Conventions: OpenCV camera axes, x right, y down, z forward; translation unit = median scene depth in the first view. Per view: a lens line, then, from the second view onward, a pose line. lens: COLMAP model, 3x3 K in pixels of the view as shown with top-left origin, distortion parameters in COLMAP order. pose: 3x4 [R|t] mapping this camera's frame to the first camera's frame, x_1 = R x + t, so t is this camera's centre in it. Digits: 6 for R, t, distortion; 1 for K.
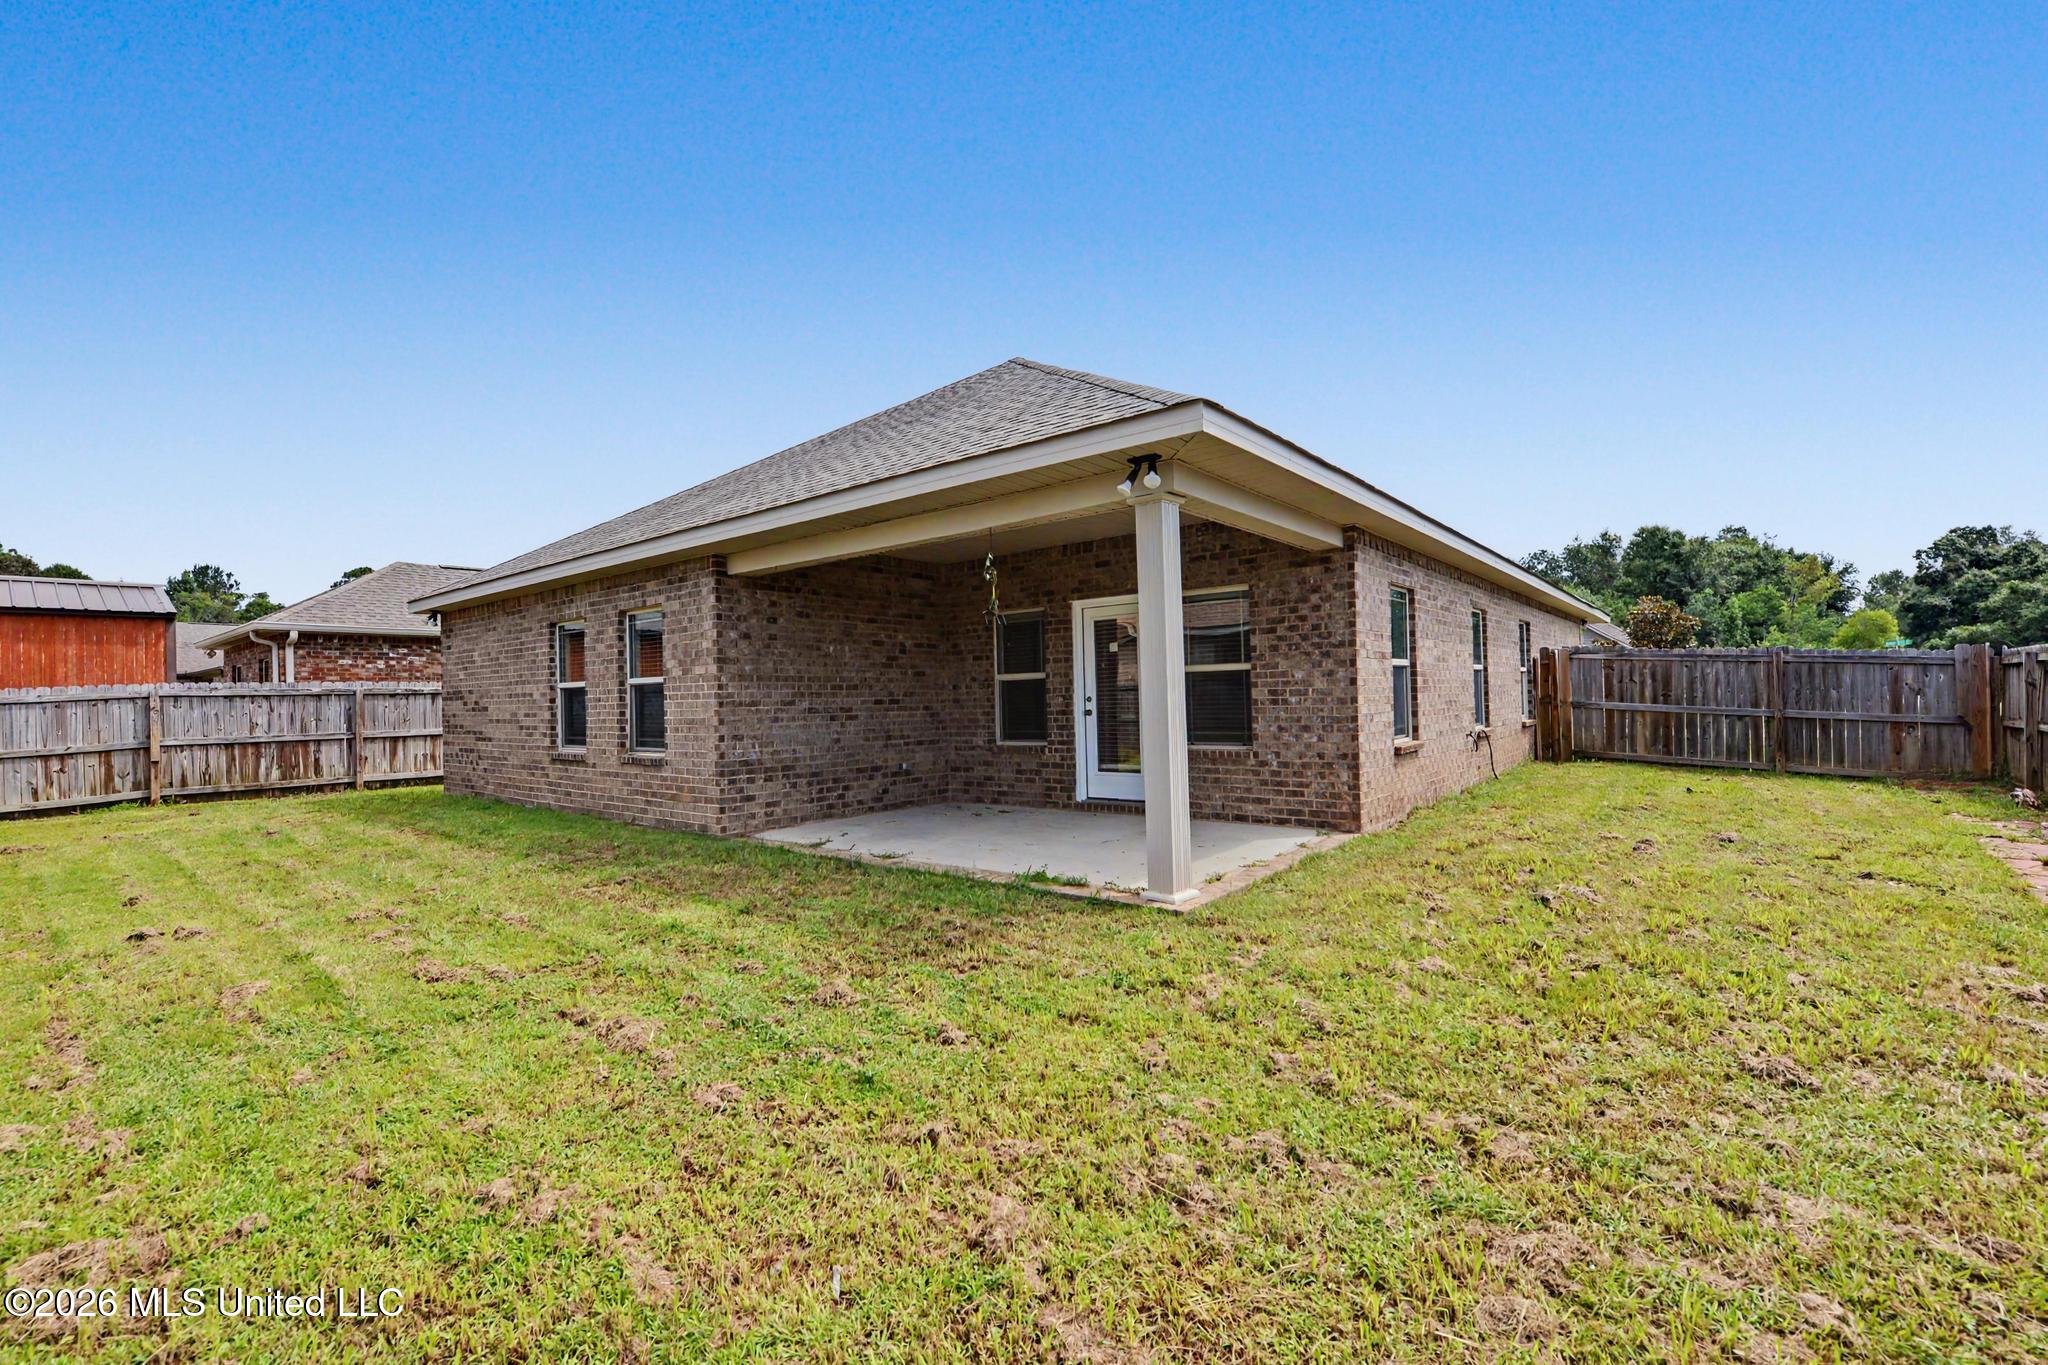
lens RADIAL K [[829.5, 0, 1031.7], [0, 829.5, 684.6], [0, 0, 1]] dist [-0.016390, 0.000743]
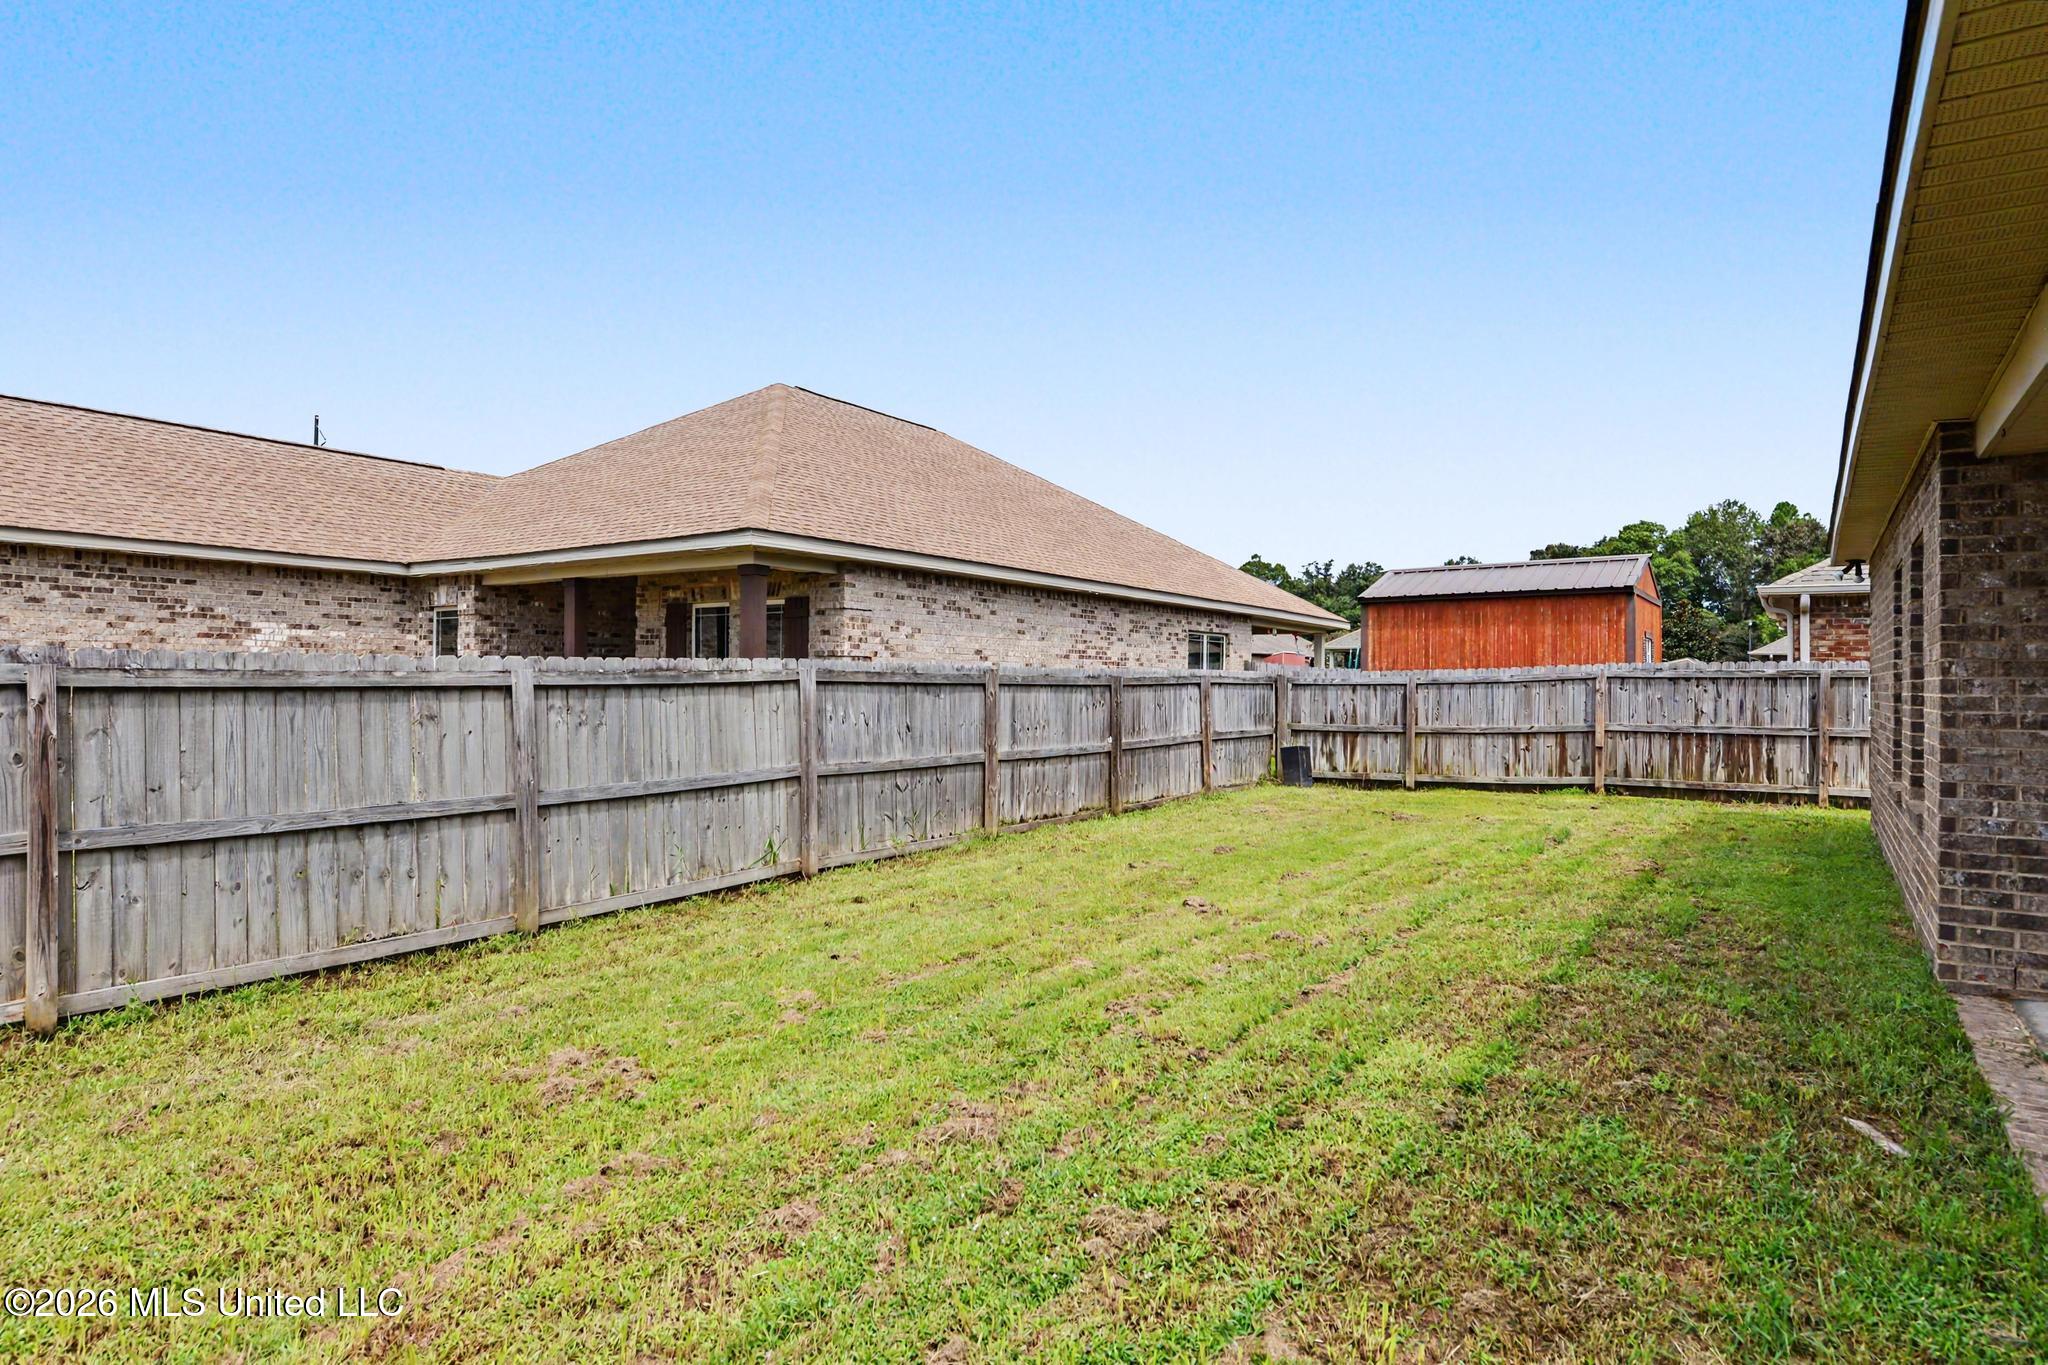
lens RADIAL K [[1124.2, 0, 1030.5], [0, 1124.2, 682.8], [0, 0, 1]] dist [-0.004330, -0.000258]
pose [[0.093917, 0.021333, -0.995351, 0.142152], [0.002966, 0.999760, 0.021707, -0.009051], [0.995576, -0.004990, 0.093831, 0.218821]]
